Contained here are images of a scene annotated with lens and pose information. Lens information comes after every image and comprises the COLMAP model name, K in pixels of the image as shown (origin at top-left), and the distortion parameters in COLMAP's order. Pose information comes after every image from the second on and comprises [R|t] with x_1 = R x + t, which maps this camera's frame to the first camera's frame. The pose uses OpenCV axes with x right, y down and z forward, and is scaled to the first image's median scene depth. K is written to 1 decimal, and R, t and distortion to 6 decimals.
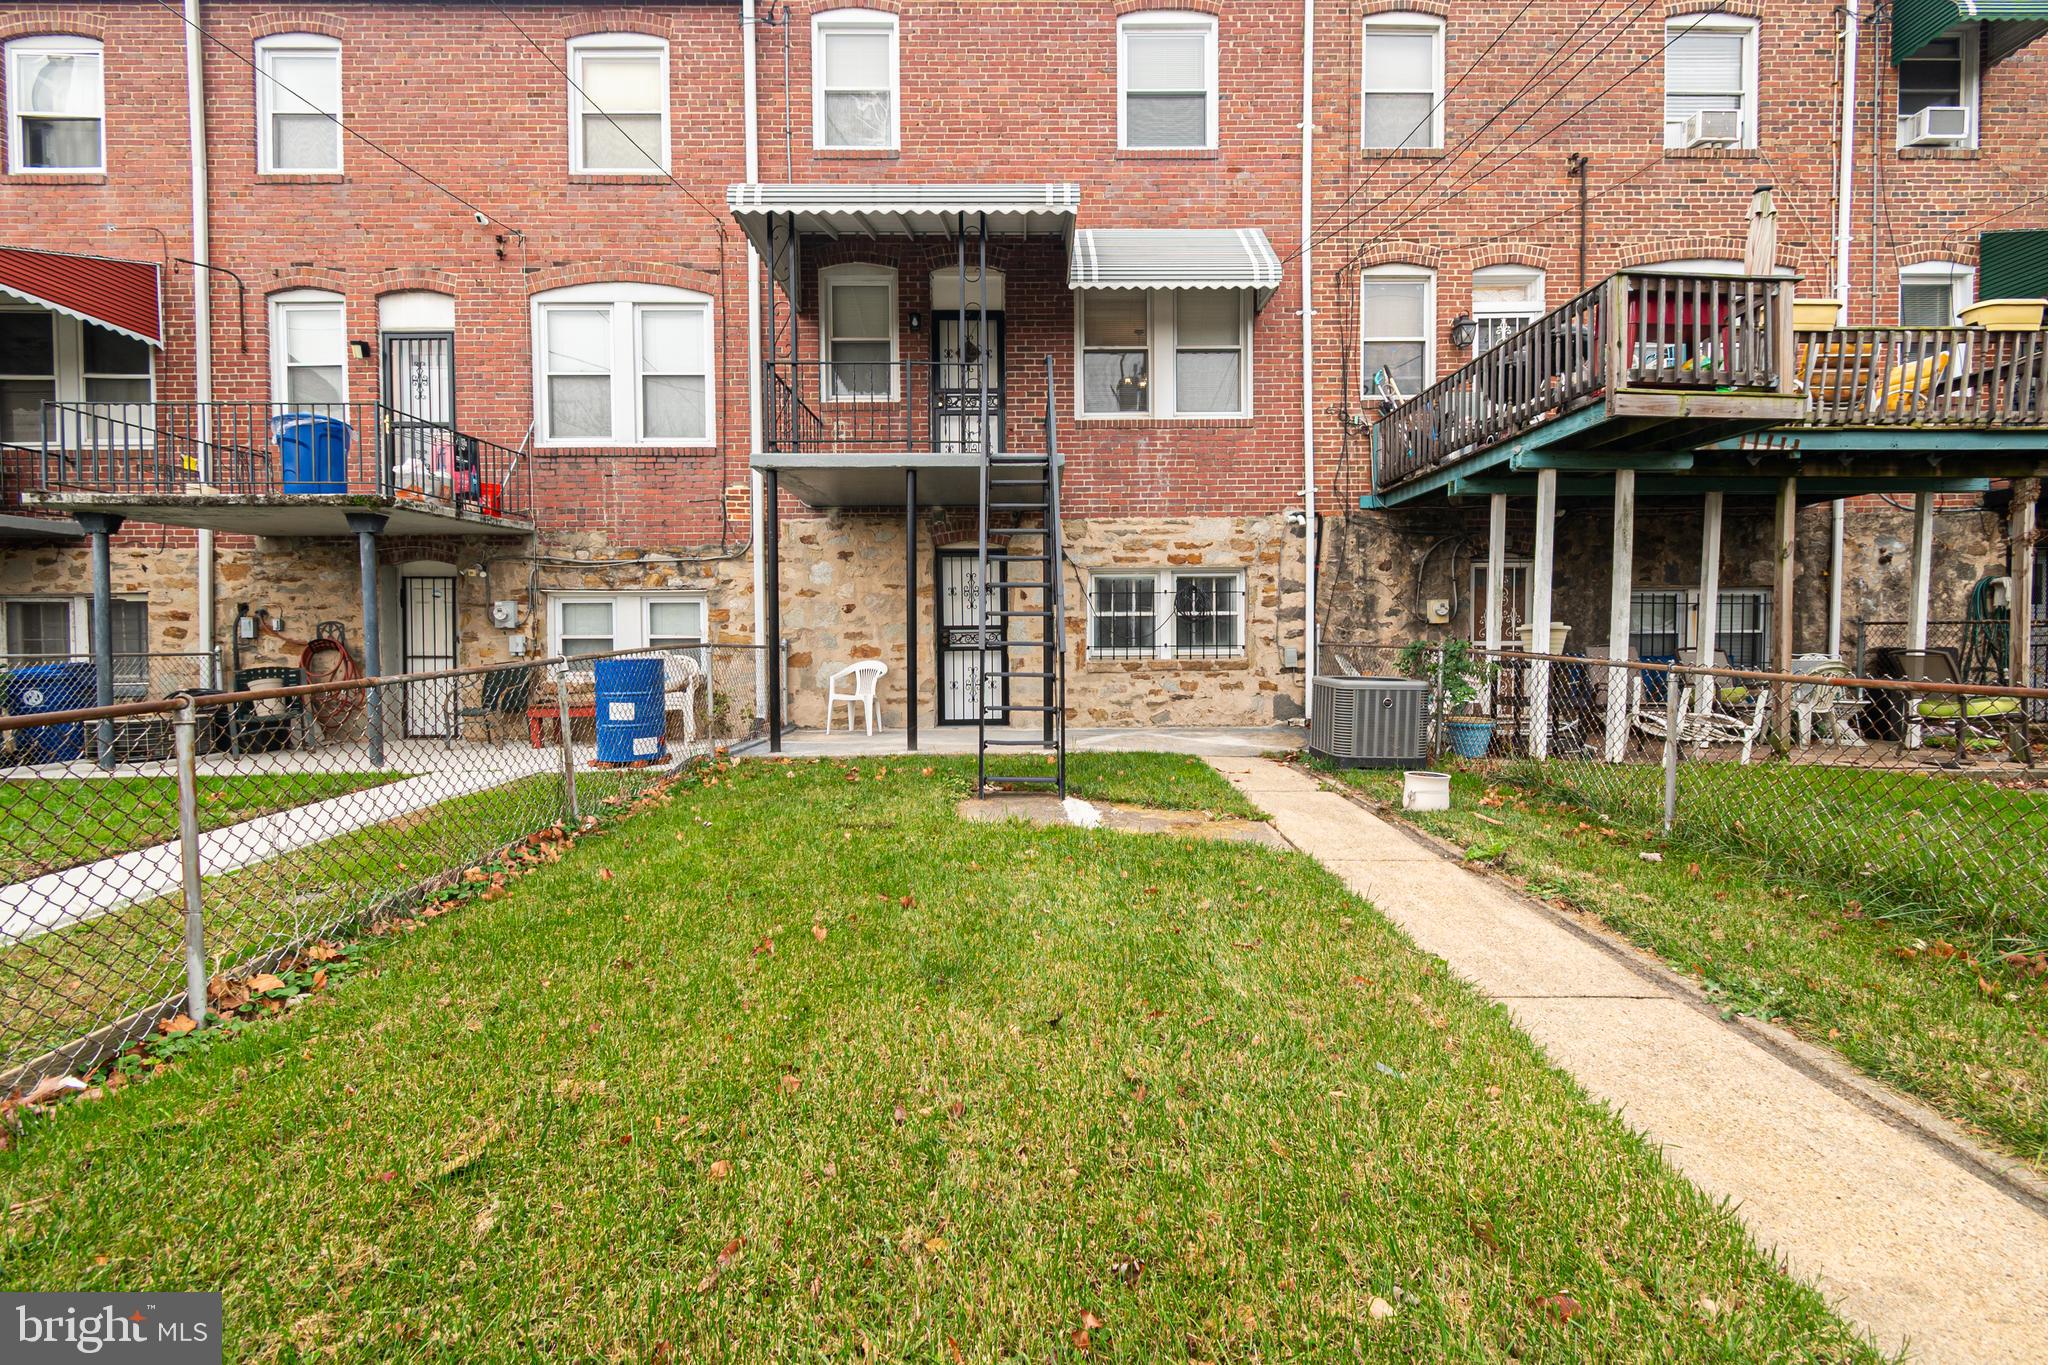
lens RADIAL K [[906.9, 0, 1026.4], [0, 906.9, 675.8], [0, 0, 1]] dist [0.010080, -0.005349]
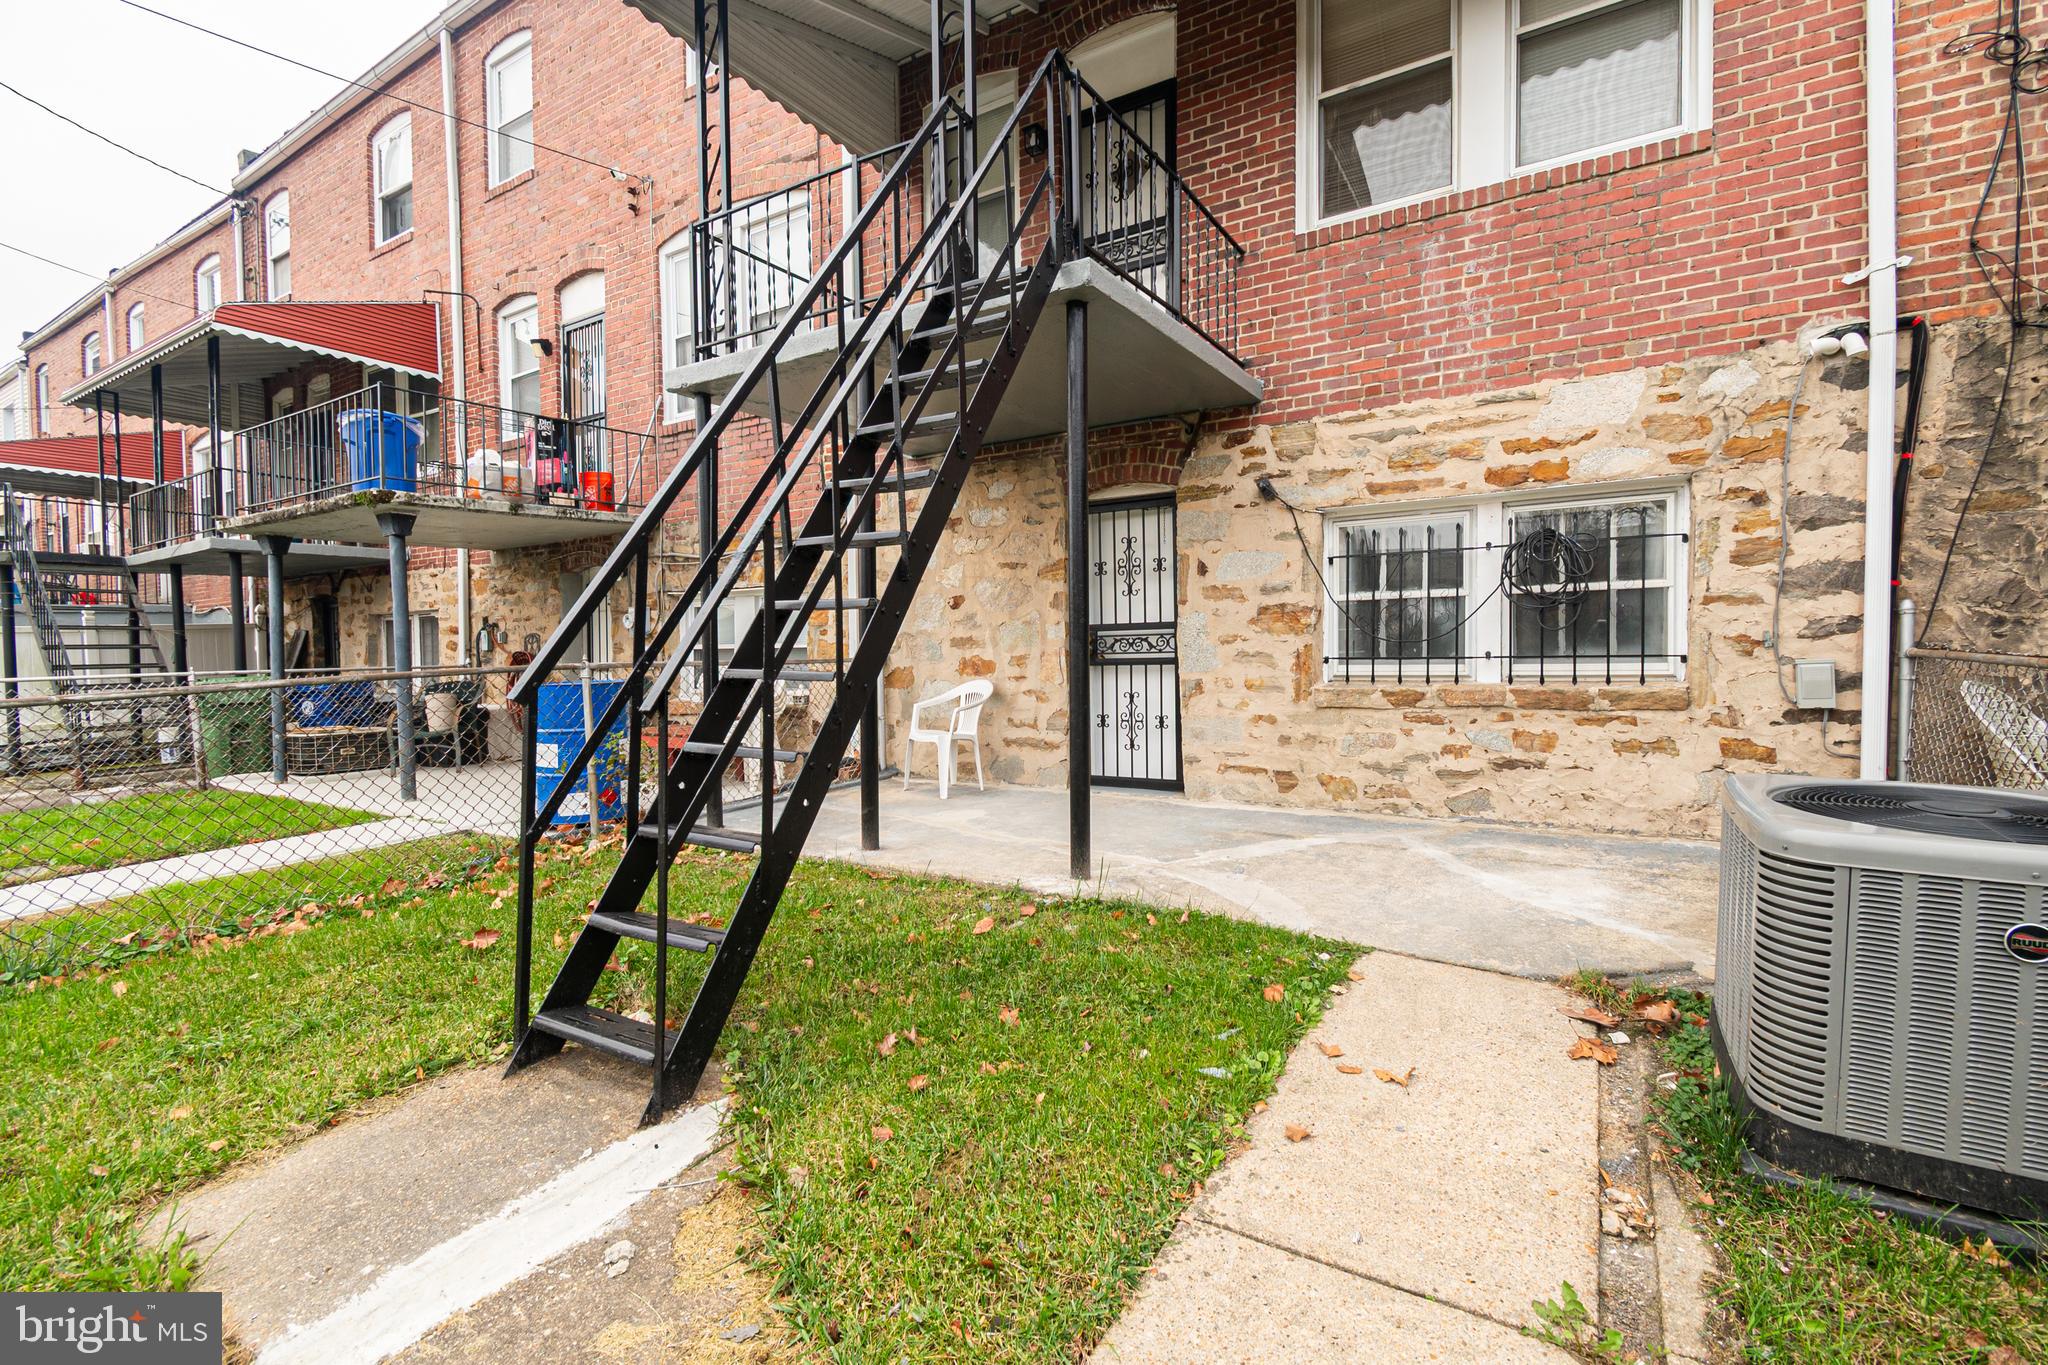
lens RADIAL K [[906.9, 0, 1024.5], [0, 906.9, 679.2], [0, 0, 1]] dist [0.010080, -0.005349]
pose [[0.844911, 0.011613, -0.534780, 0.208084], [-0.004980, 0.999892, 0.013845, -0.026630], [0.534883, -0.009035, 0.844878, 0.457271]]
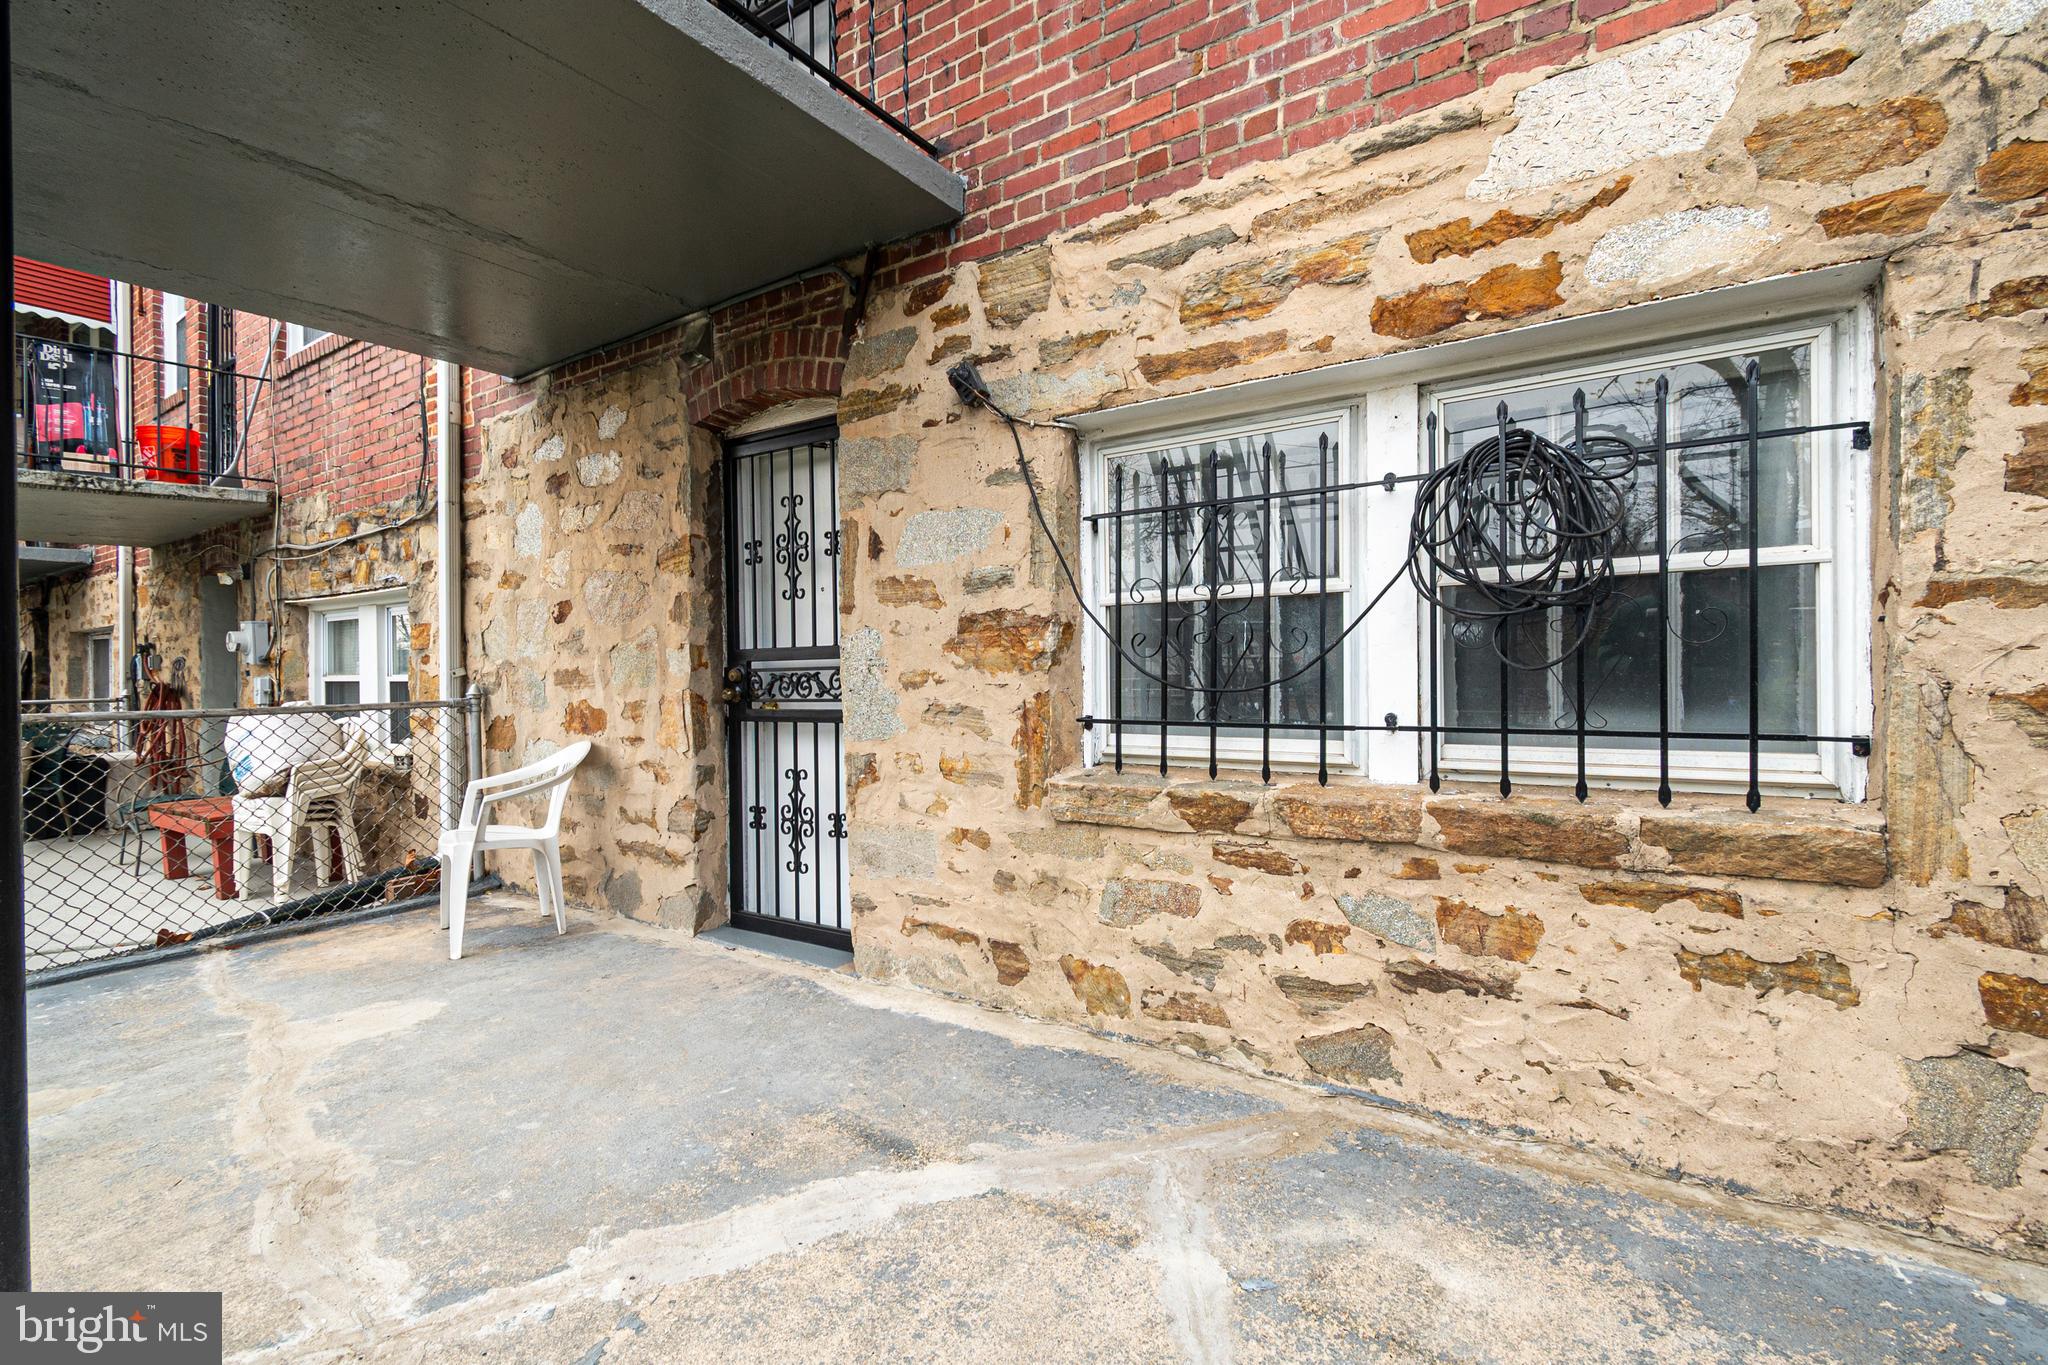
lens RADIAL K [[906.9, 0, 1024.4], [0, 906.9, 680.3], [0, 0, 1]] dist [0.010080, -0.005349]
pose [[0.827542, 0.003112, -0.561395, 0.207546], [-0.008442, 0.999941, -0.006902, -0.042256], [0.561340, 0.010451, 0.827519, 0.777536]]
